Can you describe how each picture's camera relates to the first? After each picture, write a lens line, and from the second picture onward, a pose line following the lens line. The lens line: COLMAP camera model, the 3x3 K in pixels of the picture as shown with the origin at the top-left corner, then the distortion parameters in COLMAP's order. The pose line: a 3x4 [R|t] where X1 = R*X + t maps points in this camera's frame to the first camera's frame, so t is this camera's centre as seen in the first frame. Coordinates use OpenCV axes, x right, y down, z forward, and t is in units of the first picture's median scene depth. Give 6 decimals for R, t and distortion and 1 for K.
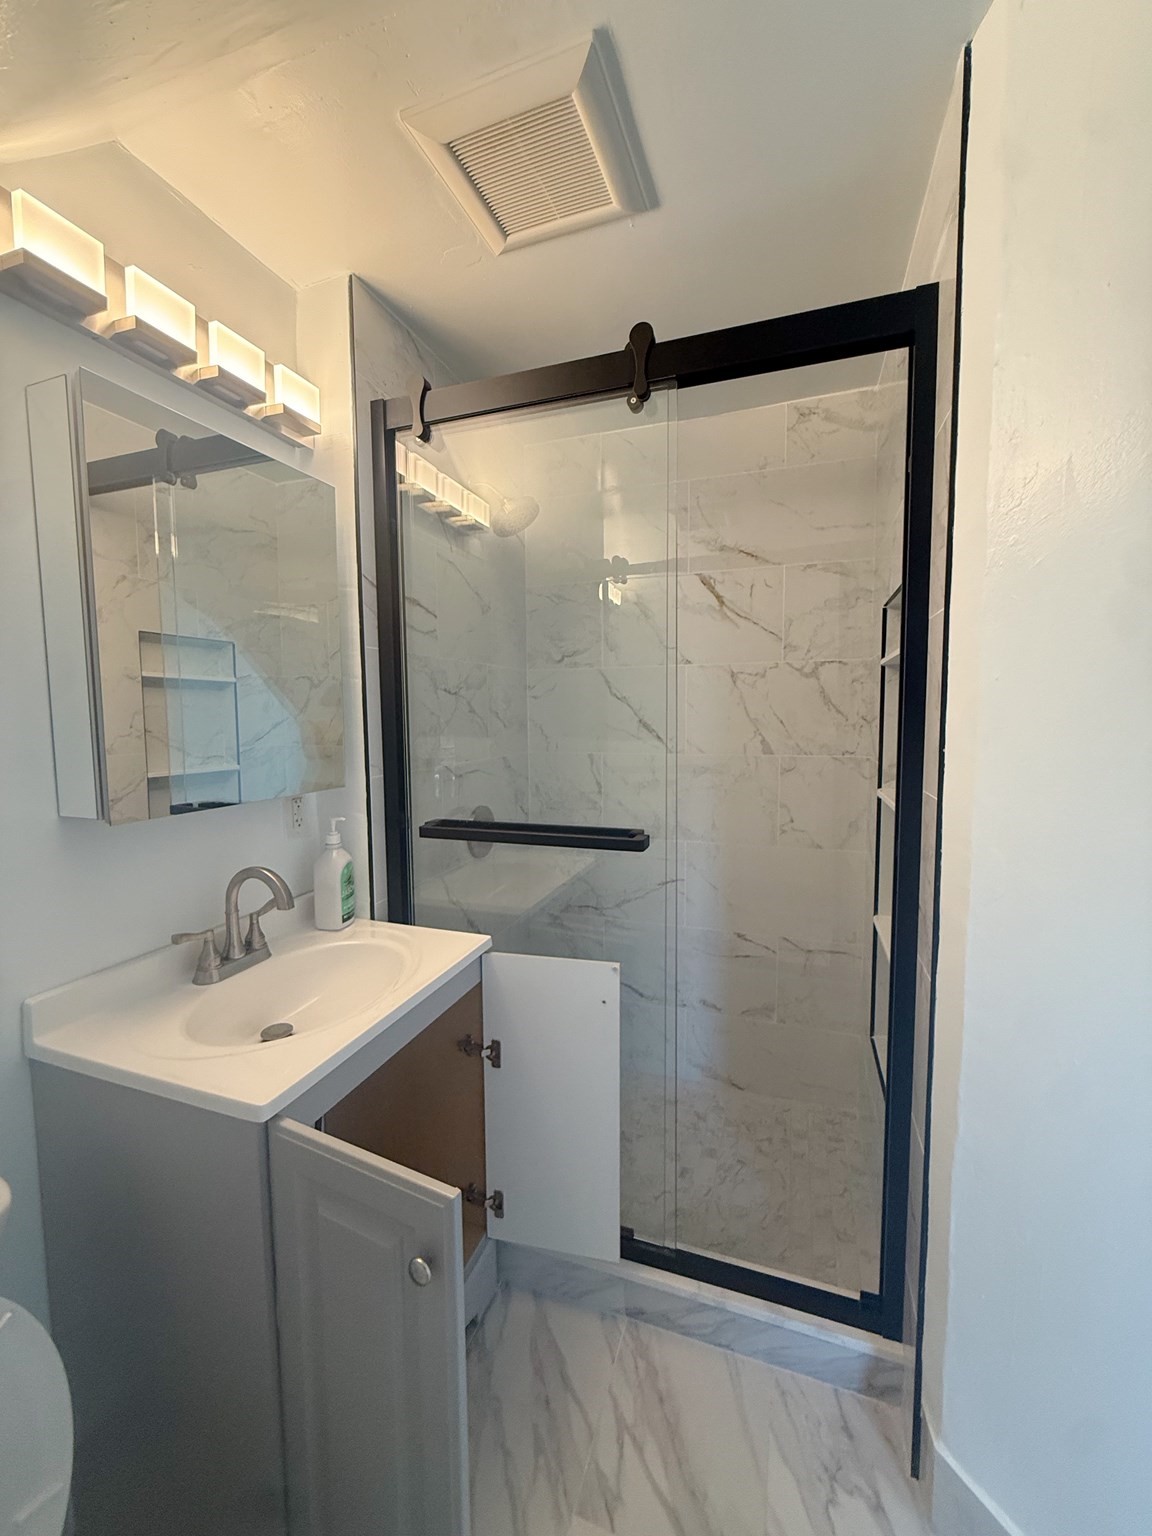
lens RADIAL K [[614.9, 0, 576.3], [0, 614.9, 765.6], [0, 0, 1]] dist [0.000375, 0.000278]
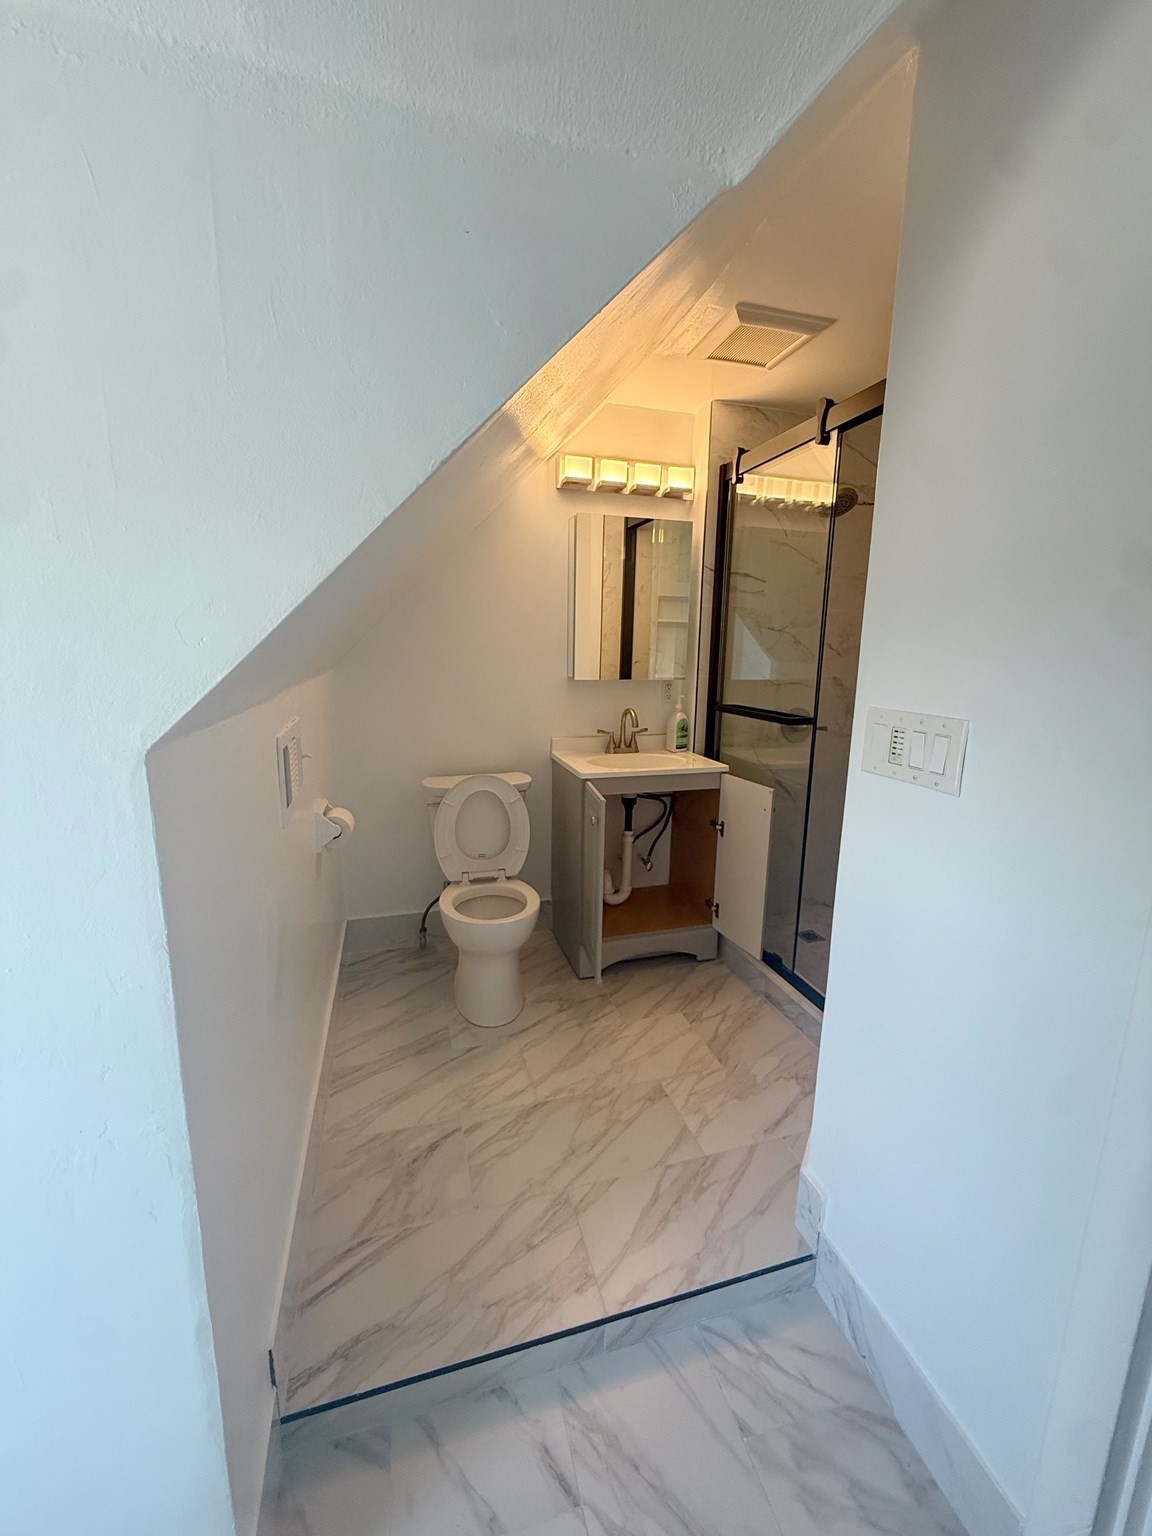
lens RADIAL K [[614.9, 0, 576.4], [0, 614.9, 765.8], [0, 0, 1]] dist [0.000375, 0.000278]
pose [[0.589100, 0.170358, -0.789898, 1.031789], [-0.089208, 0.985260, 0.145962, 0.051090], [0.803121, -0.015521, 0.595614, -0.446855]]
